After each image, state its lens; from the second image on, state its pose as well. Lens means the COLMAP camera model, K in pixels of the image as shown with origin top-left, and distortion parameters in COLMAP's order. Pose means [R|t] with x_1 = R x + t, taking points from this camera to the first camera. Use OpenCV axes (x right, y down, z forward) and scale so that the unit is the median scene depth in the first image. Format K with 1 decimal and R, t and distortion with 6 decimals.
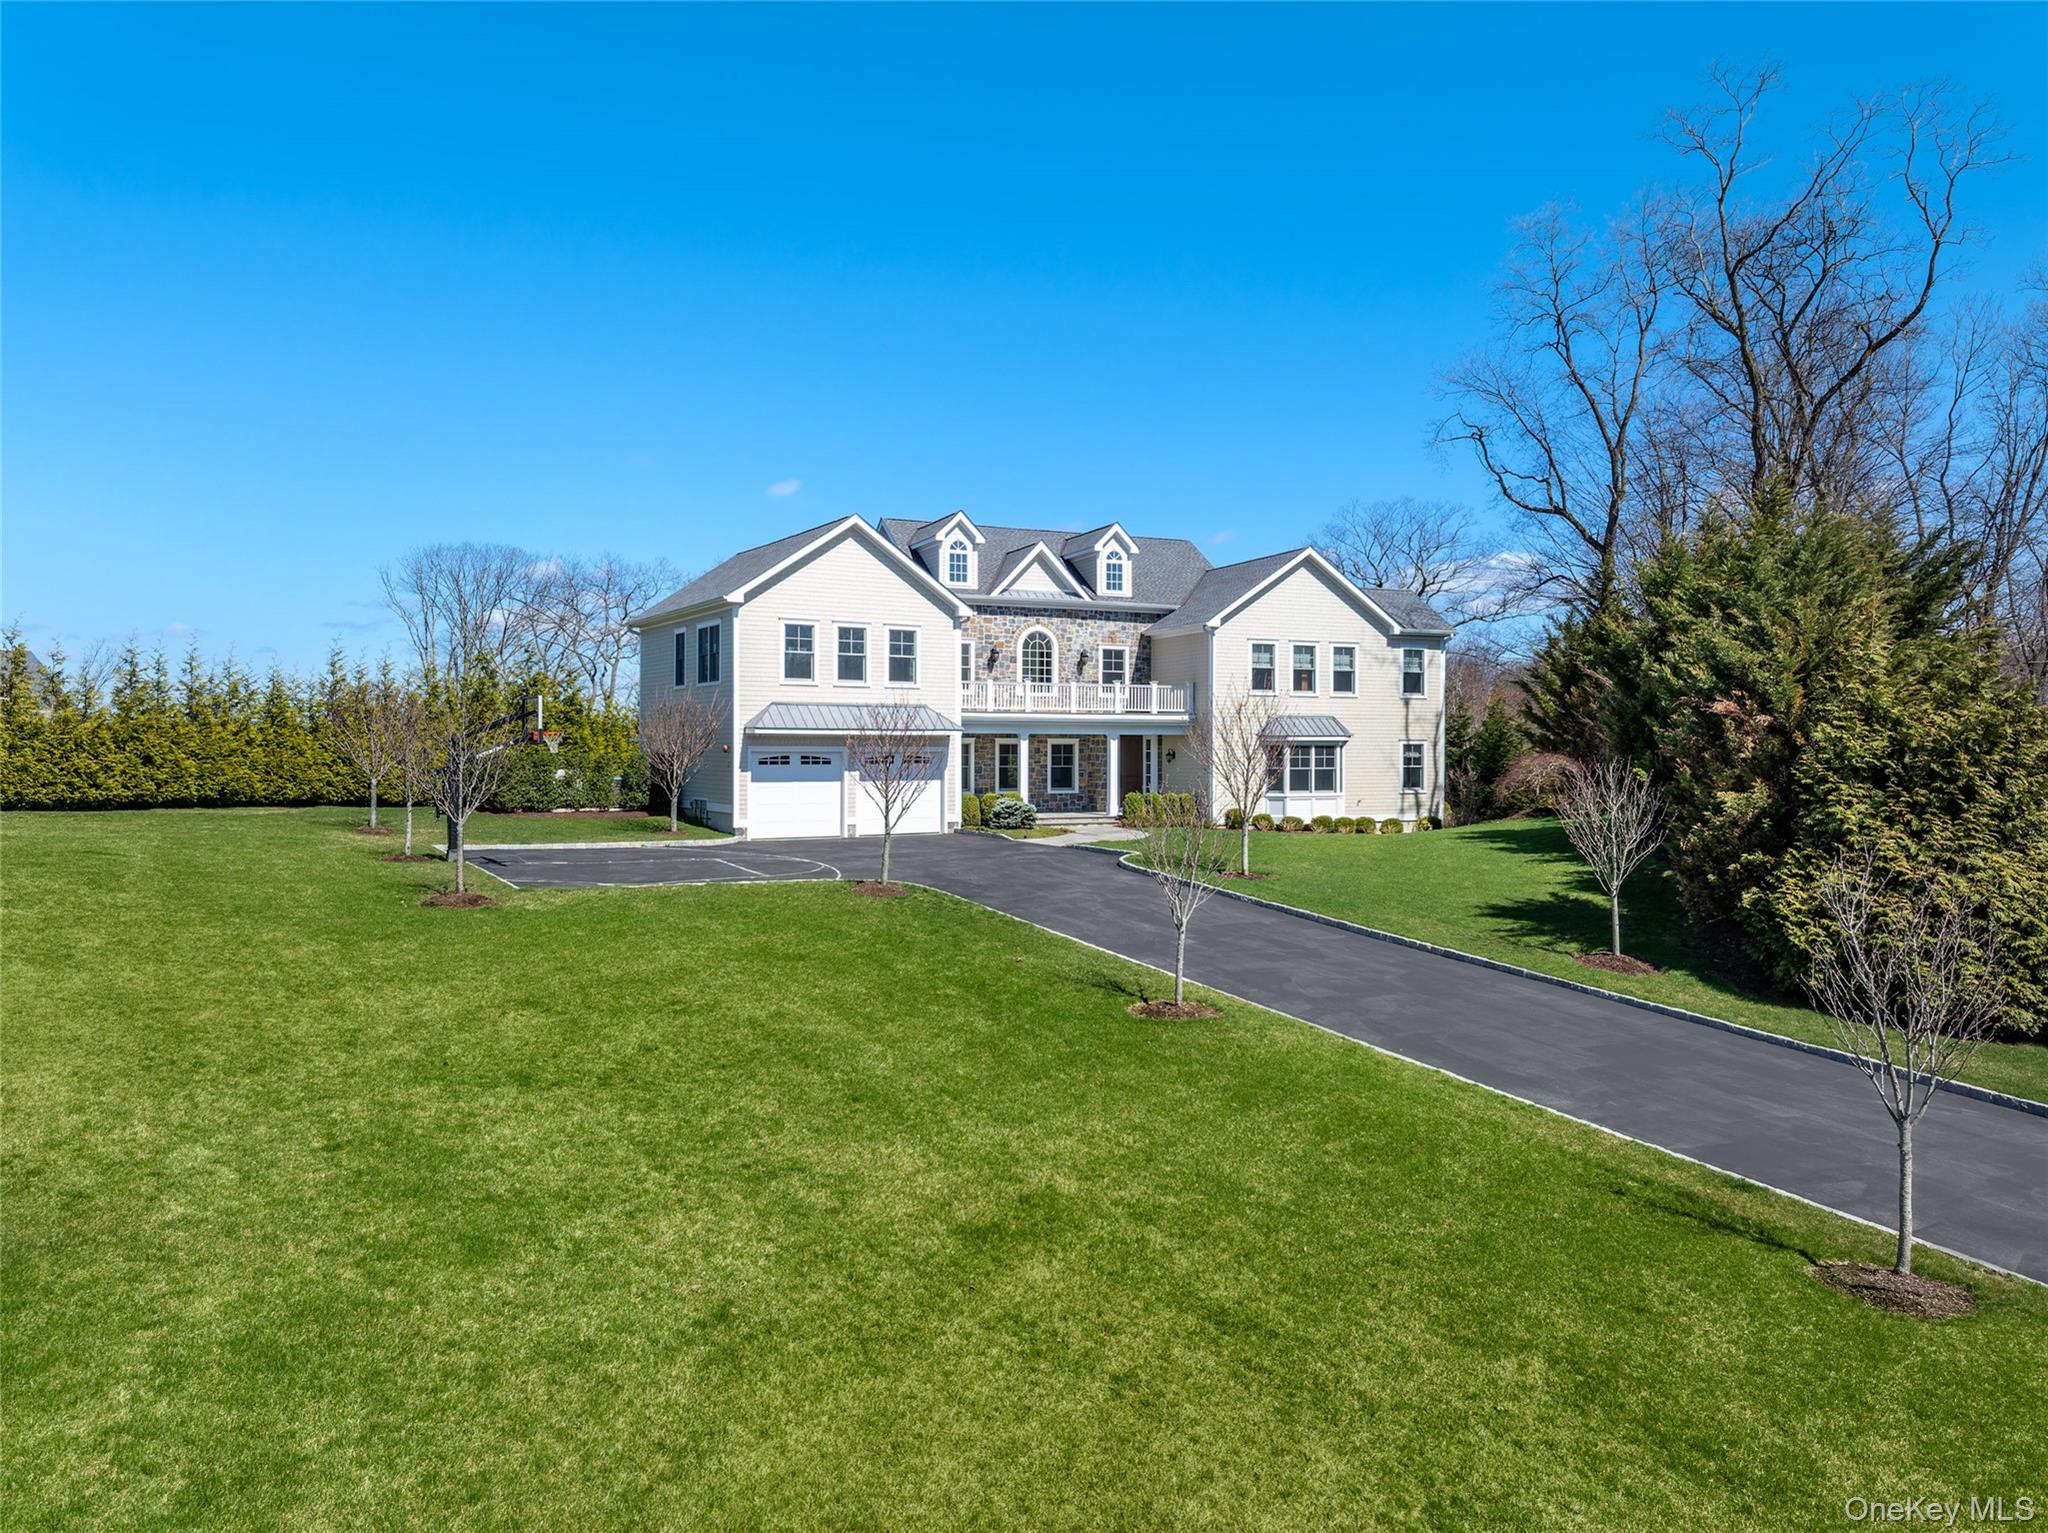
lens RADIAL K [[1409.2, 0, 1024.0], [0, 1409.2, 766.5], [0, 0, 1]] dist [0.002493, 0.009352]
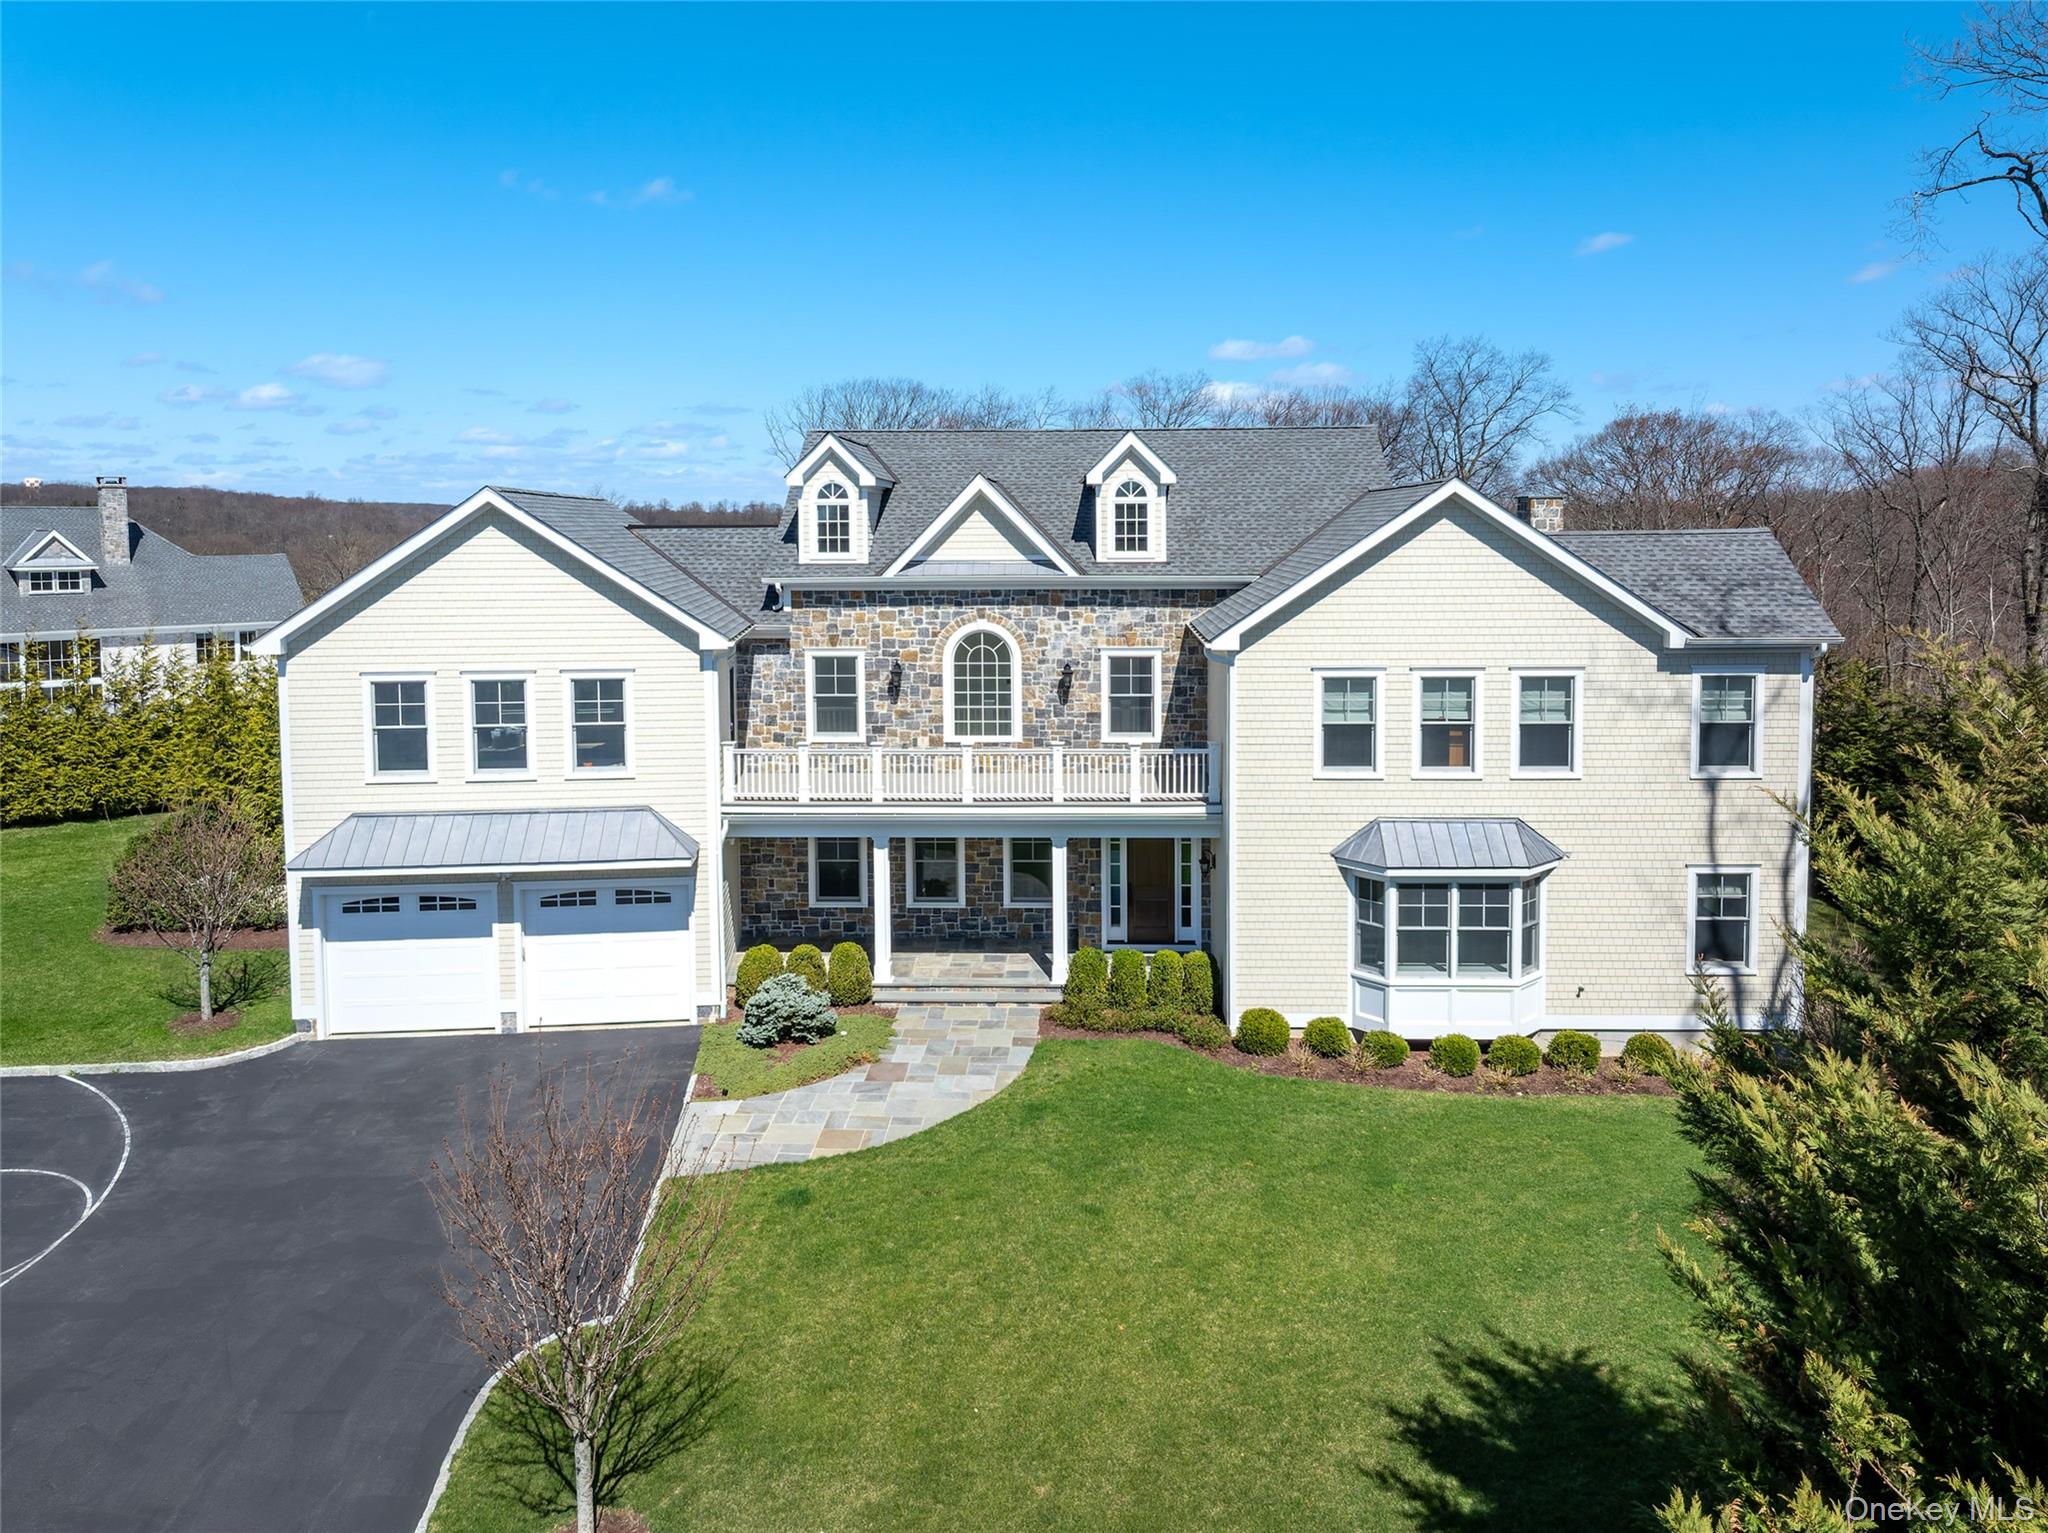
lens RADIAL K [[1447.7, 0, 1024.9], [0, 1447.7, 613.8], [0, 0, 1]] dist [-0.003235, 0.001362]
pose [[0.898065, 0.019552, -0.439427, 0.286202], [0.002385, 0.998780, 0.049315, -0.132067], [0.439856, -0.045336, 0.896923, 0.477083]]
